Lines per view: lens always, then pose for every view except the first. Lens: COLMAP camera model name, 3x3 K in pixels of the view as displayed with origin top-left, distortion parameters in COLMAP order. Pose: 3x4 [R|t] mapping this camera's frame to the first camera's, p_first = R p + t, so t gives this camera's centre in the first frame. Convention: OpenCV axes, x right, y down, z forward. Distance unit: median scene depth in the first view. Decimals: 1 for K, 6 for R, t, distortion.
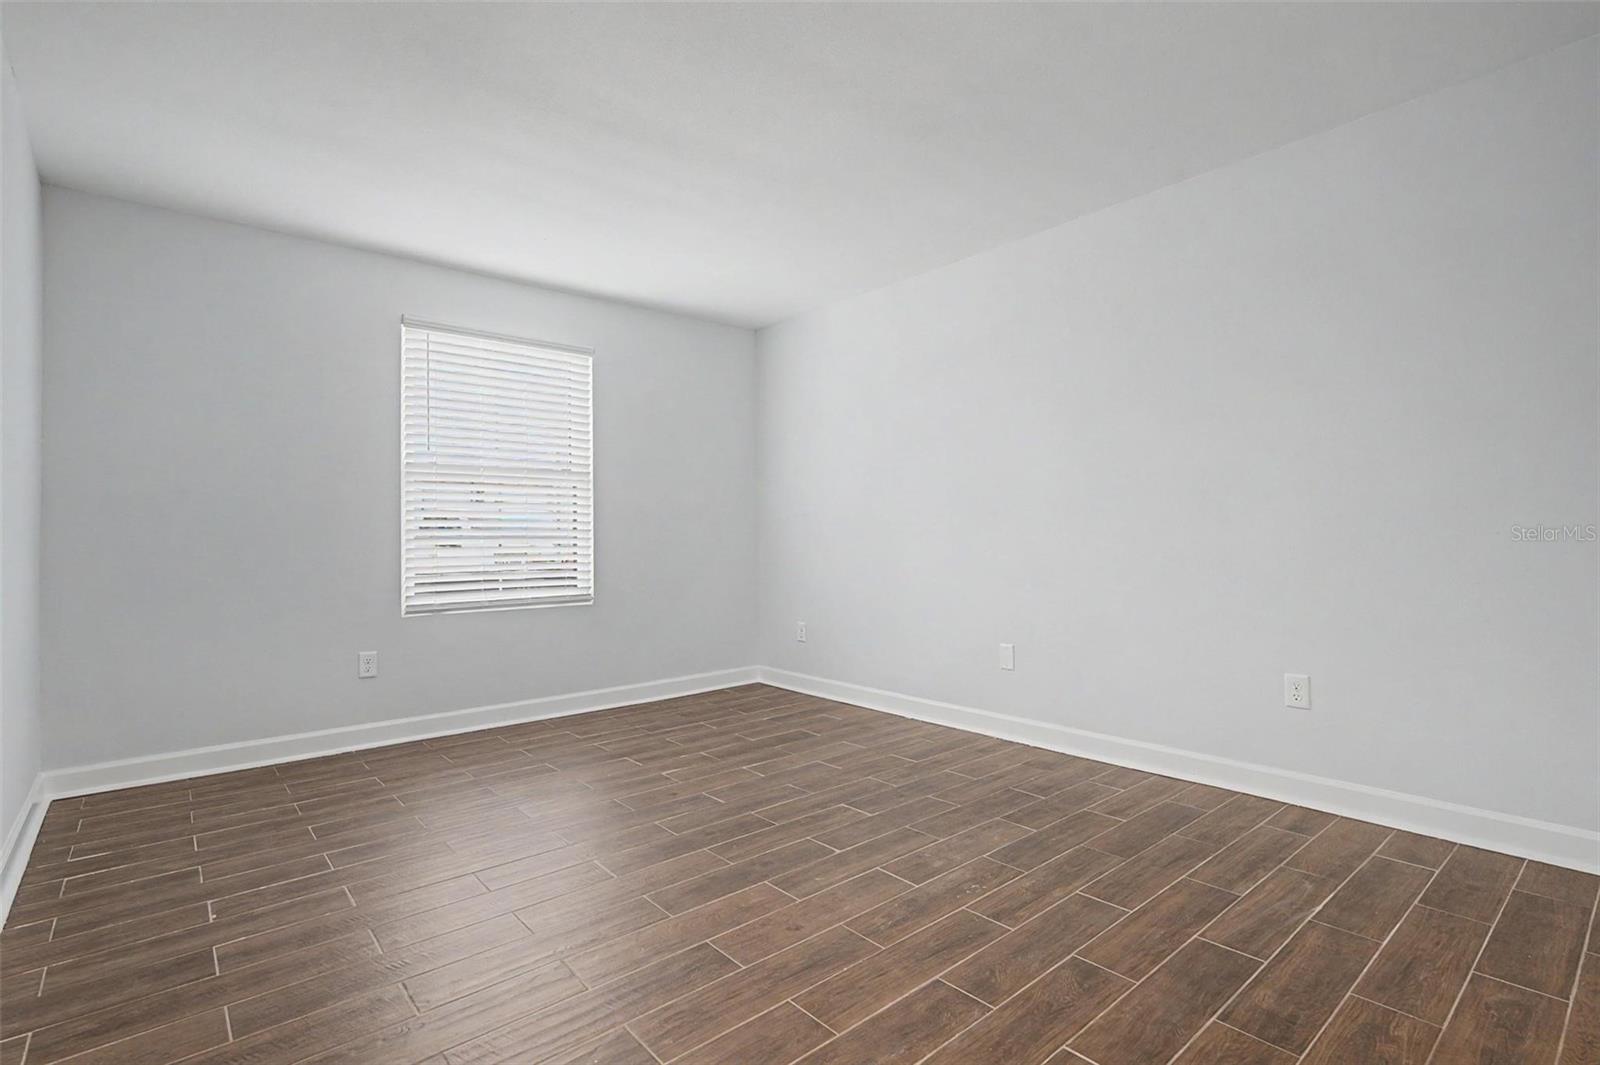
lens RADIAL K [[737.8, 0, 800.4], [0, 737.8, 521.7], [0, 0, 1]] dist [0.000497, 0.000268]
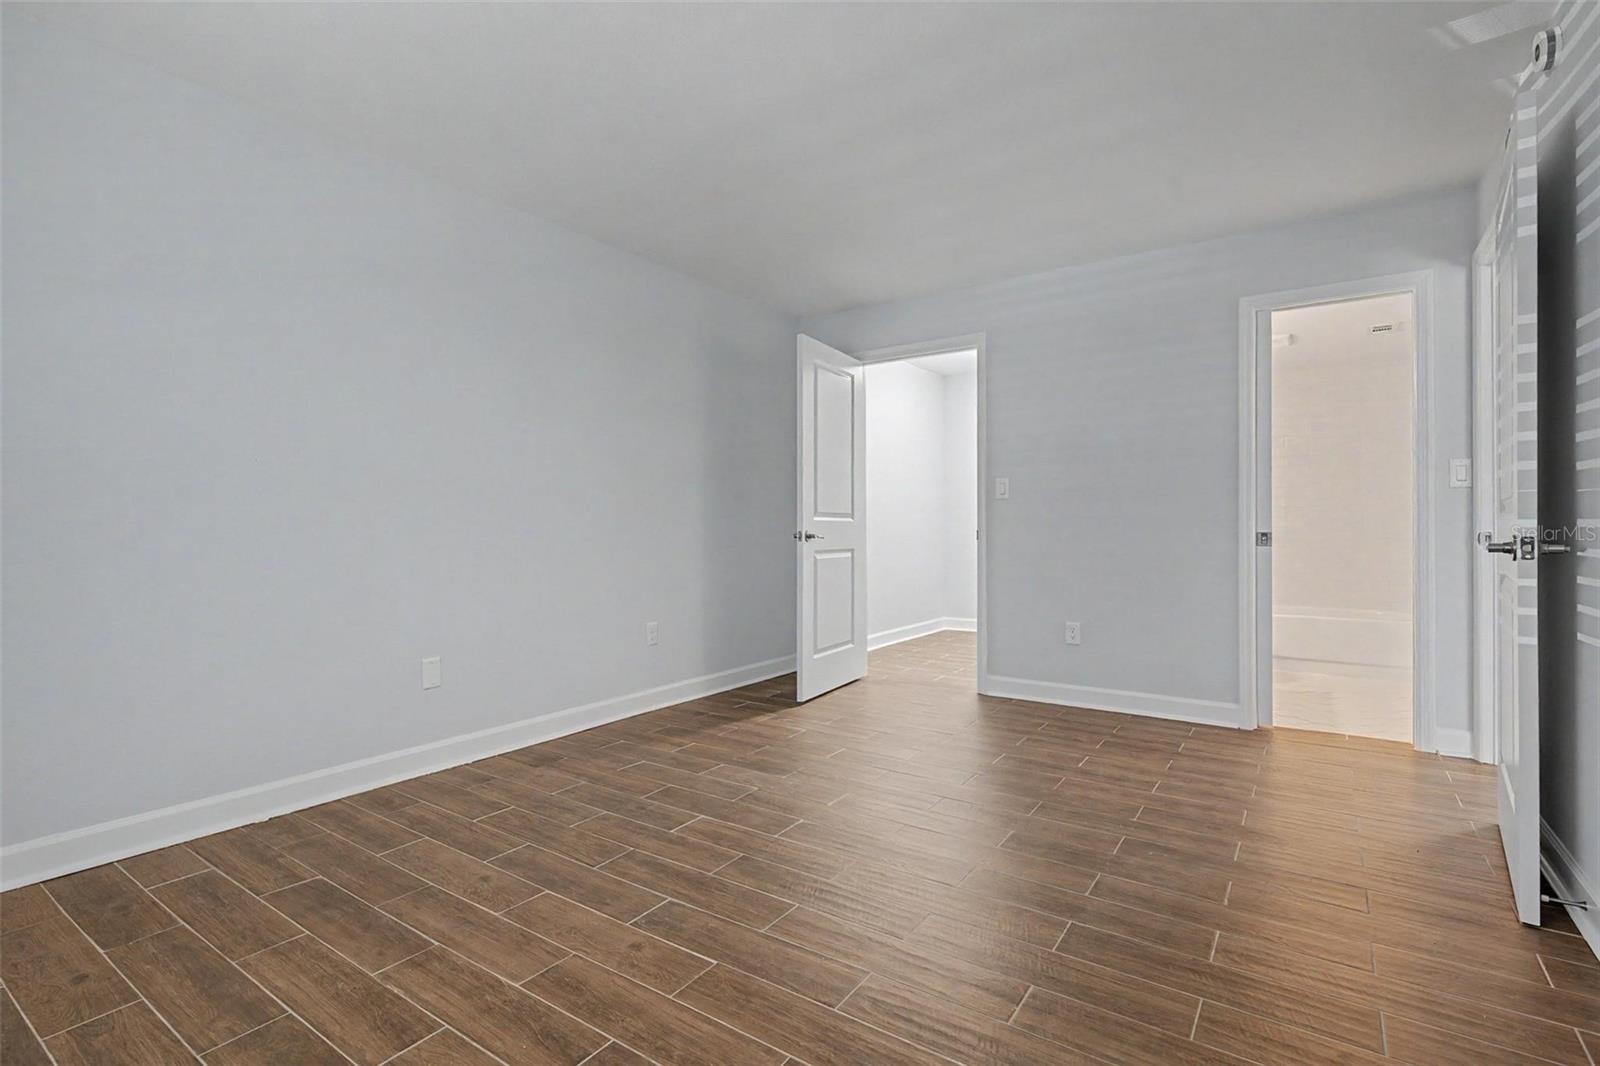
lens RADIAL K [[737.8, 0, 800.4], [0, 737.8, 522.2], [0, 0, 1]] dist [0.000497, 0.000268]
pose [[-0.244578, 0.018076, 0.969461, -0.777343], [-0.022247, 0.999458, -0.024248, 0.031951], [-0.969374, -0.027498, -0.244044, 0.999406]]
